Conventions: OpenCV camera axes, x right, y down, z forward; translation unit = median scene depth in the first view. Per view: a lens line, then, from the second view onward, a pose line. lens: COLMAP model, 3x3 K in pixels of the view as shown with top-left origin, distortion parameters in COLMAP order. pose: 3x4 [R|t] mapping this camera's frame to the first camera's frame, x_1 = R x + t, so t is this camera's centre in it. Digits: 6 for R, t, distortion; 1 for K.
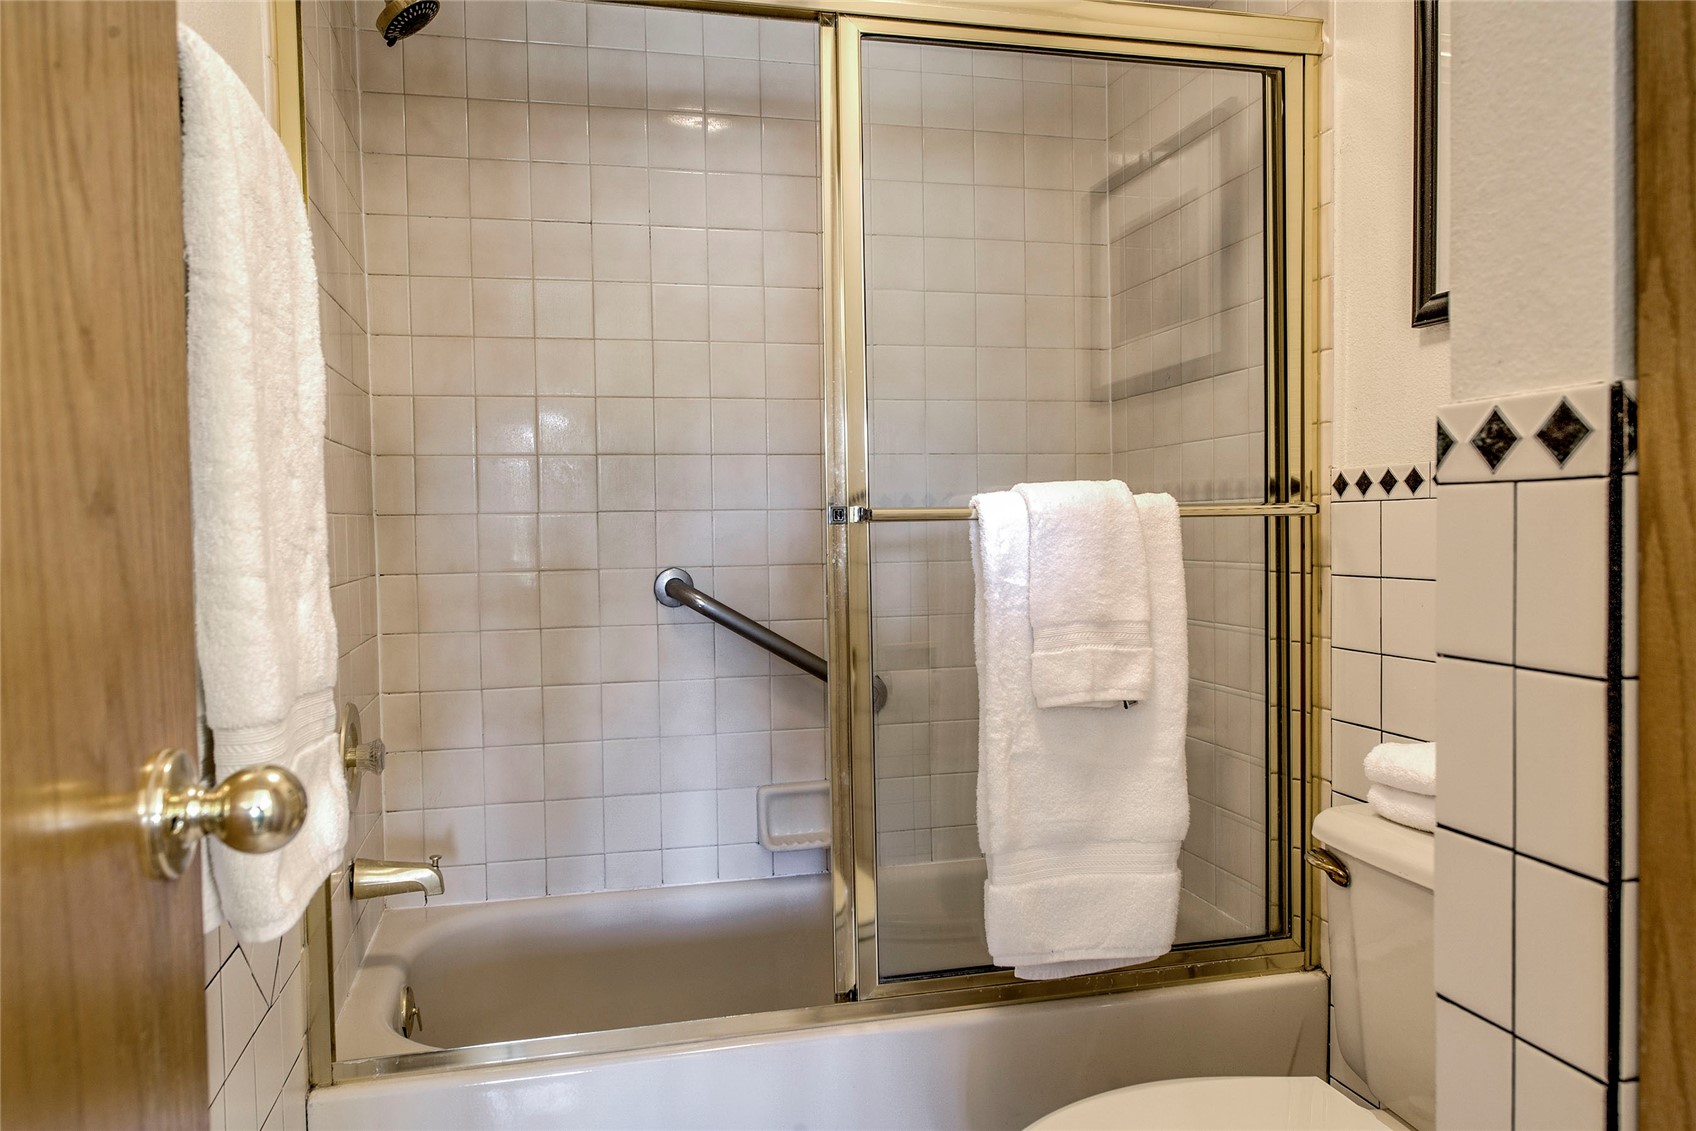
lens RADIAL K [[1173.6, 0, 848.4], [0, 1173.6, 559.7], [0, 0, 1]] dist [0.007118, 0.001576]
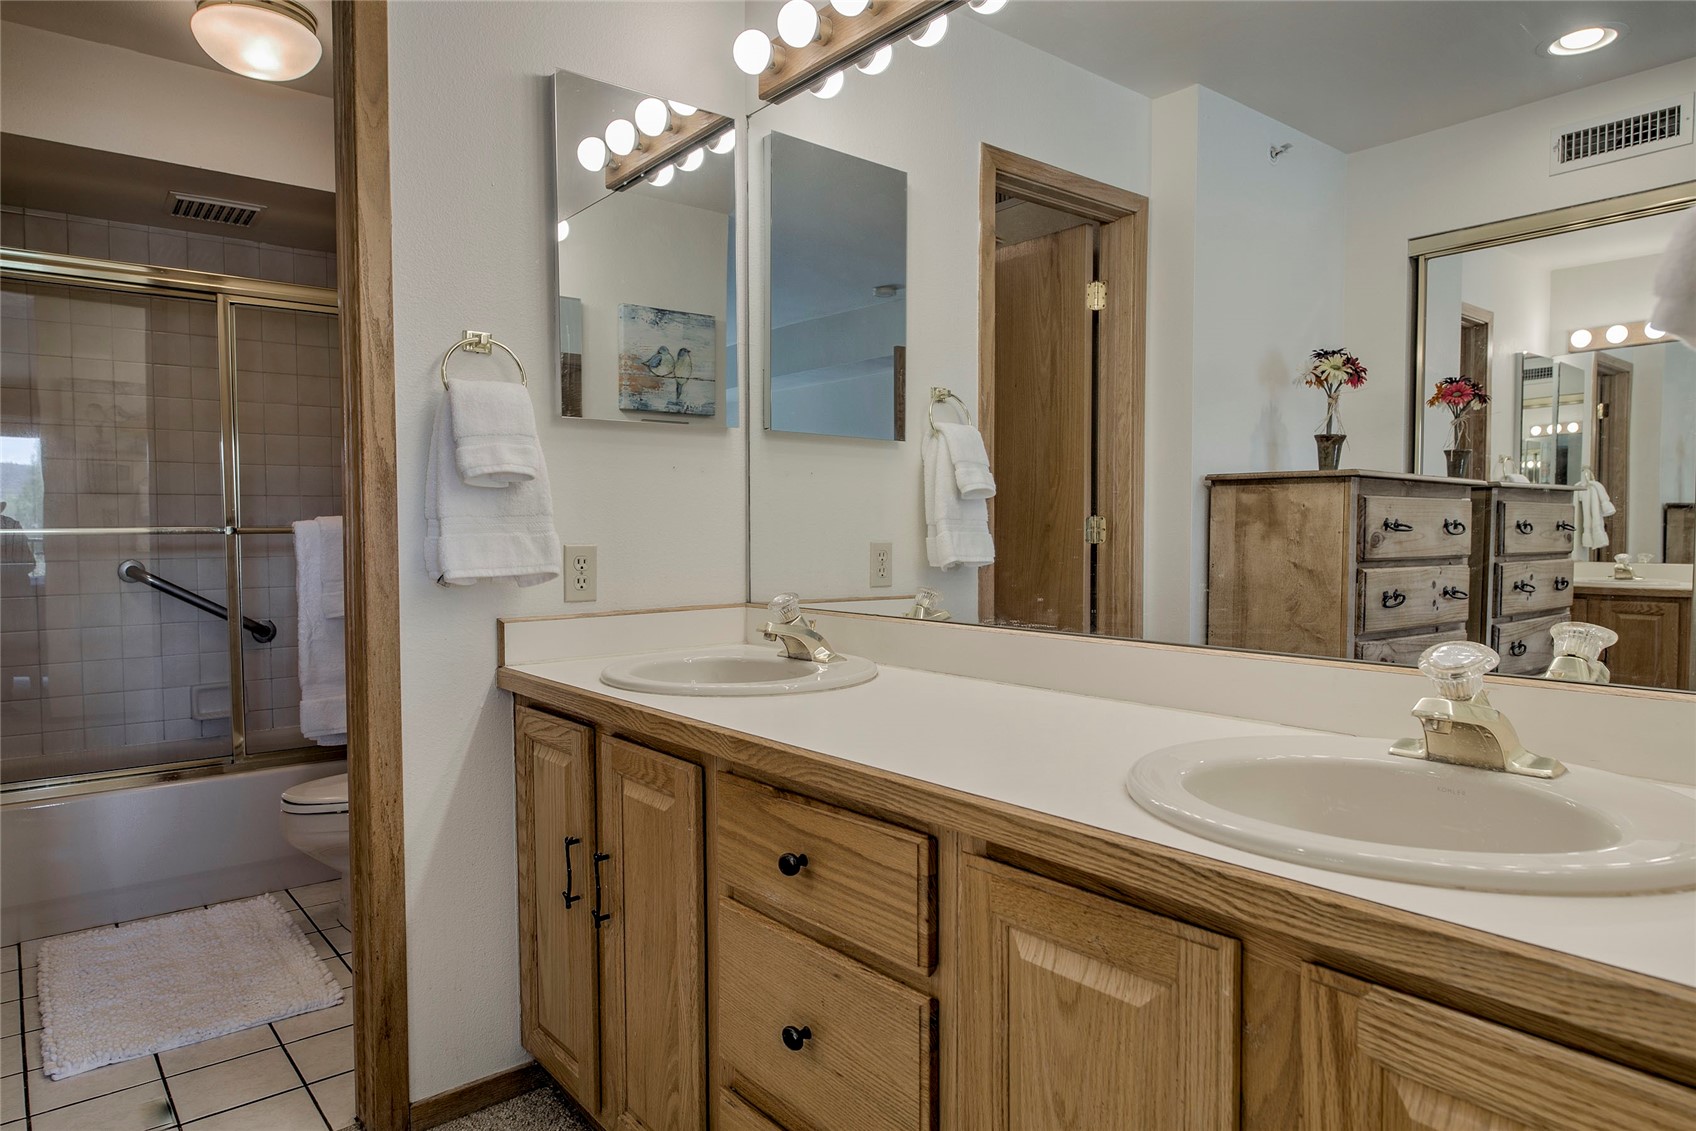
lens RADIAL K [[1043.0, 0, 841.1], [0, 1043.0, 566.8], [0, 0, 1]] dist [0.003623, -0.000017]
pose [[0.907554, -0.010681, 0.419800, 0.161609], [0.009999, 0.999943, 0.003826, 0.023028], [-0.419816, 0.000725, 0.907609, -0.876952]]
